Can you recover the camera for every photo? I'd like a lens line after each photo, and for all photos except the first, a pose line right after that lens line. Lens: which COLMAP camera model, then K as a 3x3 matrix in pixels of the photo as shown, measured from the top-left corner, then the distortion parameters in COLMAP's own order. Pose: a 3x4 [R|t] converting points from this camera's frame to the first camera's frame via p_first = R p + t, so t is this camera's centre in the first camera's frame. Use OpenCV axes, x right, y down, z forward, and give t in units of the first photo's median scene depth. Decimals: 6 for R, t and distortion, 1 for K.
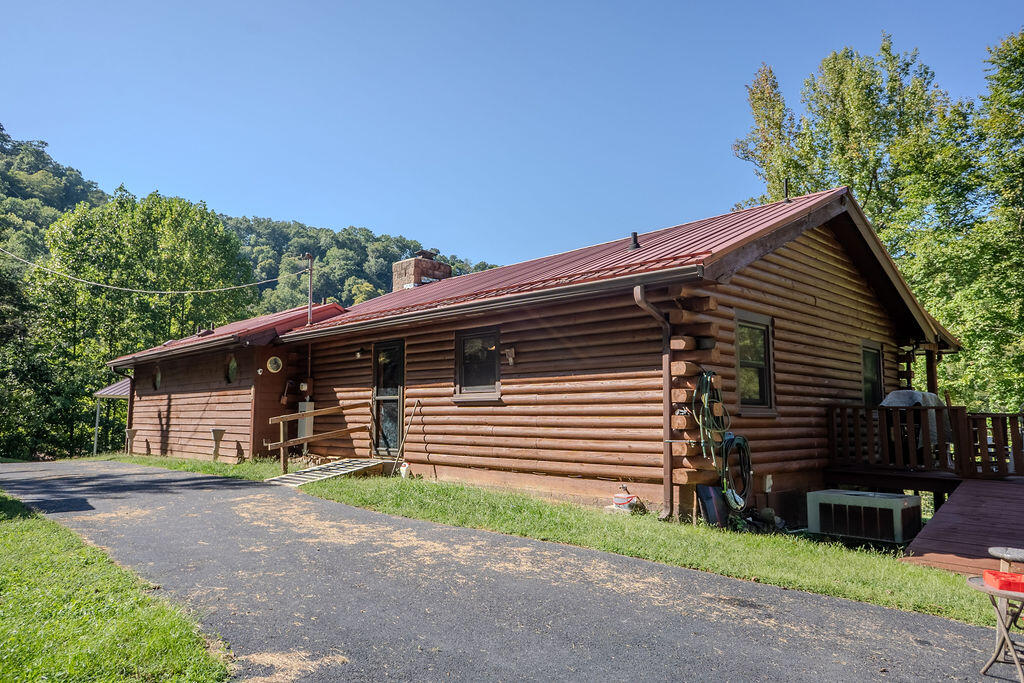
lens RADIAL K [[699.4, 0, 506.9], [0, 699.4, 338.7], [0, 0, 1]] dist [-0.072080, 0.091264]
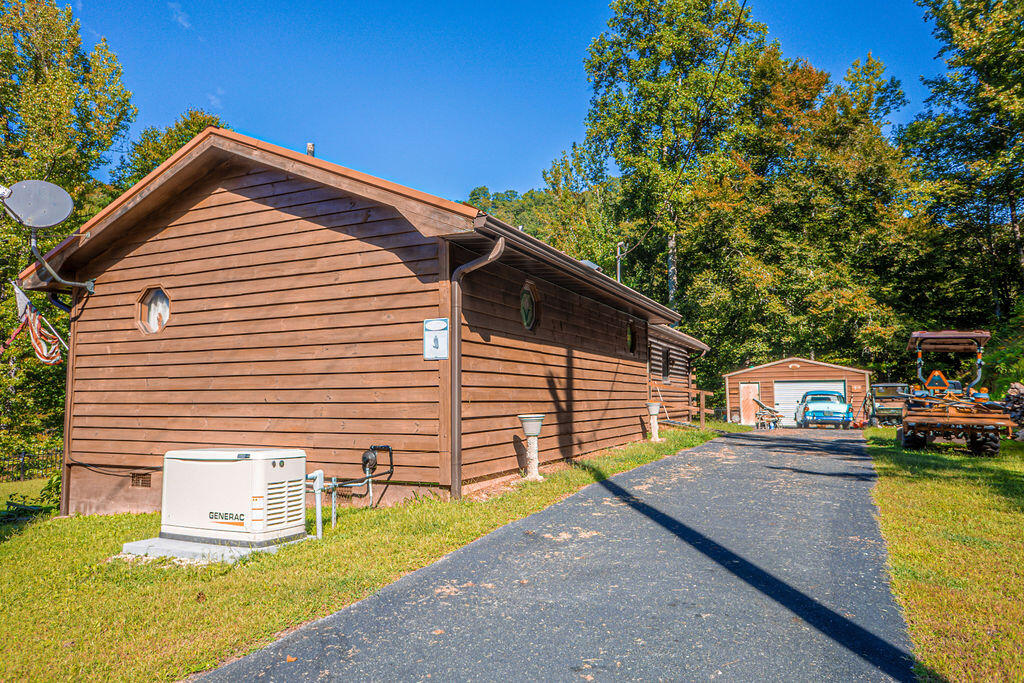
lens RADIAL K [[699.4, 0, 506.9], [0, 699.4, 338.7], [0, 0, 1]] dist [-0.072080, 0.091264]
pose [[-0.360682, 0.080840, 0.929179, -1.010508], [-0.103675, 0.986588, -0.126078, 0.151264], [-0.926909, -0.141807, -0.347464, 1.252858]]
